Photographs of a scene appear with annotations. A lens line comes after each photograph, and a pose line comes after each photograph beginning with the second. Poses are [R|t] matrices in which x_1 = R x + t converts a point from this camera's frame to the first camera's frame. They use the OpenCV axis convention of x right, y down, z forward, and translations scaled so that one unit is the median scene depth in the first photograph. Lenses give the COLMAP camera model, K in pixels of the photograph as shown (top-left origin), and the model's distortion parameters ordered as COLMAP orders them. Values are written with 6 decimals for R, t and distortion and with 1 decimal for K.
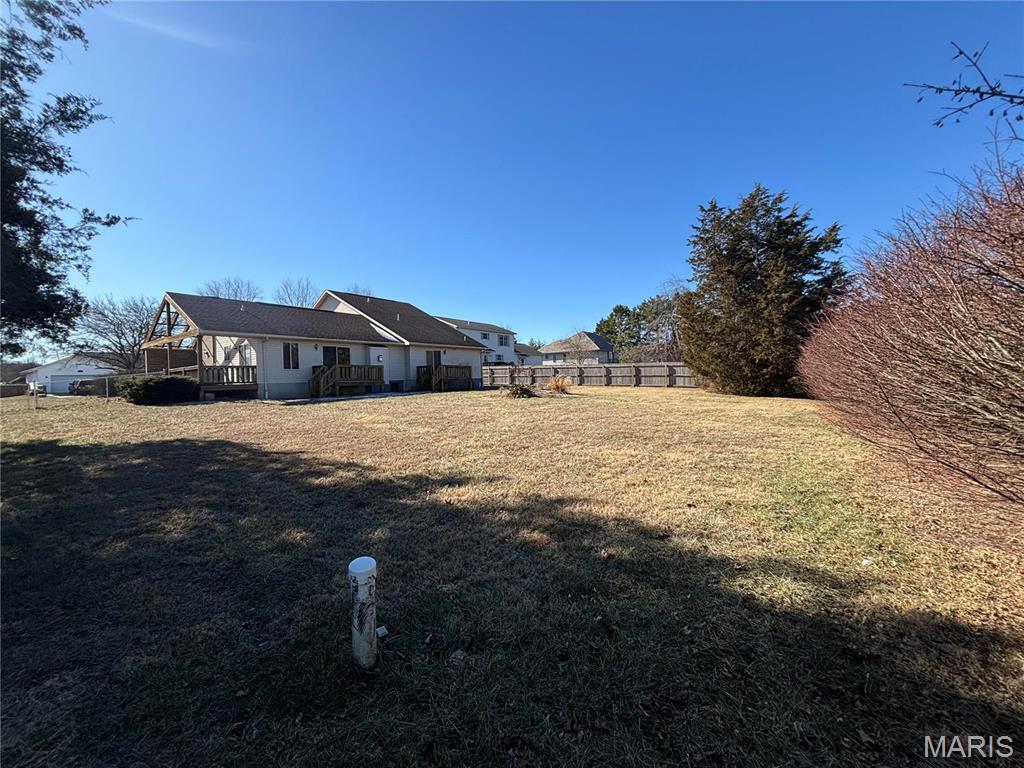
lens RADIAL K [[405.5, 0, 513.3], [0, 405.5, 381.7], [0, 0, 1]] dist [-0.001289, -0.000085]
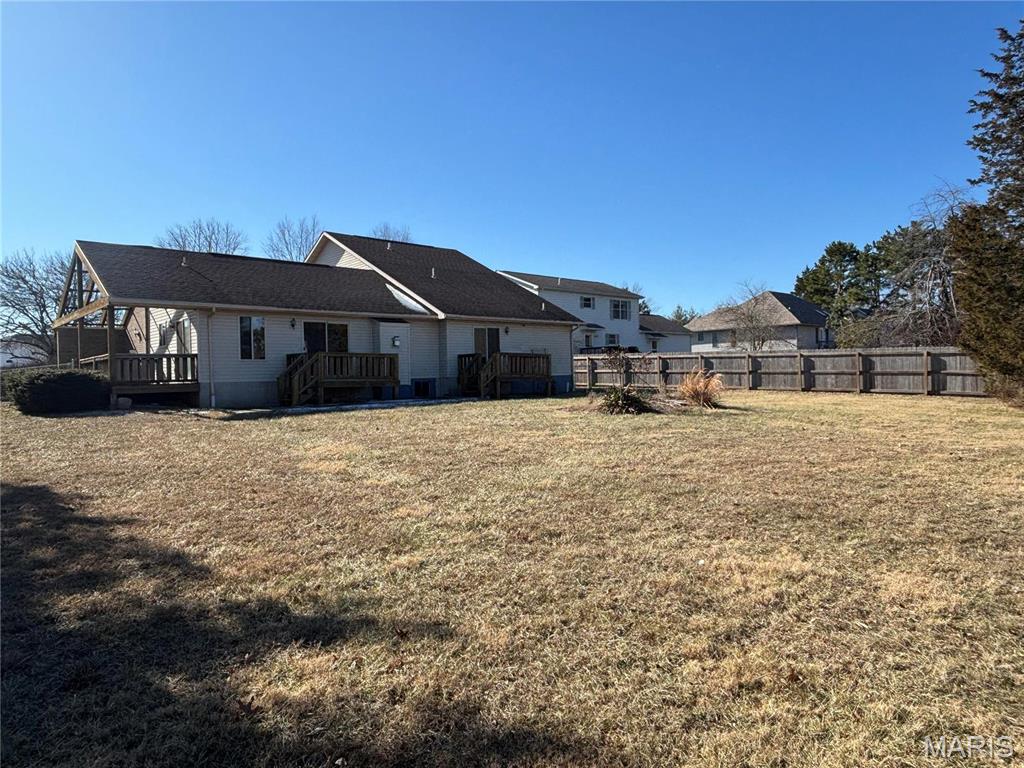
lens RADIAL K [[671.5, 0, 509.5], [0, 671.5, 383.0], [0, 0, 1]] dist [-0.000029, -0.016975]
pose [[0.979195, 0.008619, -0.202737, 0.034465], [-0.007461, 0.999951, 0.006477, -0.003838], [0.202783, -0.004830, 0.979212, 0.062610]]
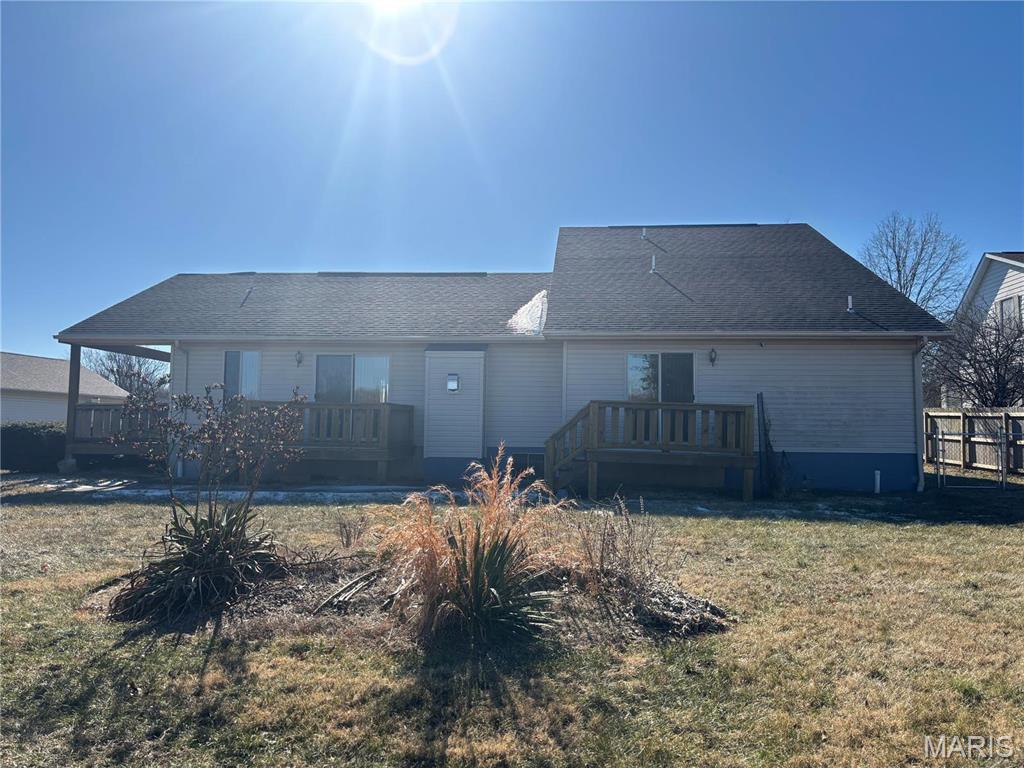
lens RADIAL K [[764.3, 0, 511.5], [0, 764.3, 381.8], [0, 0, 1]] dist [-0.006771, -0.001122]
pose [[0.509442, -0.026281, -0.860104, 0.232110], [-0.036808, 0.997953, -0.052295, -0.026349], [0.859717, 0.058299, 0.507432, 0.684440]]
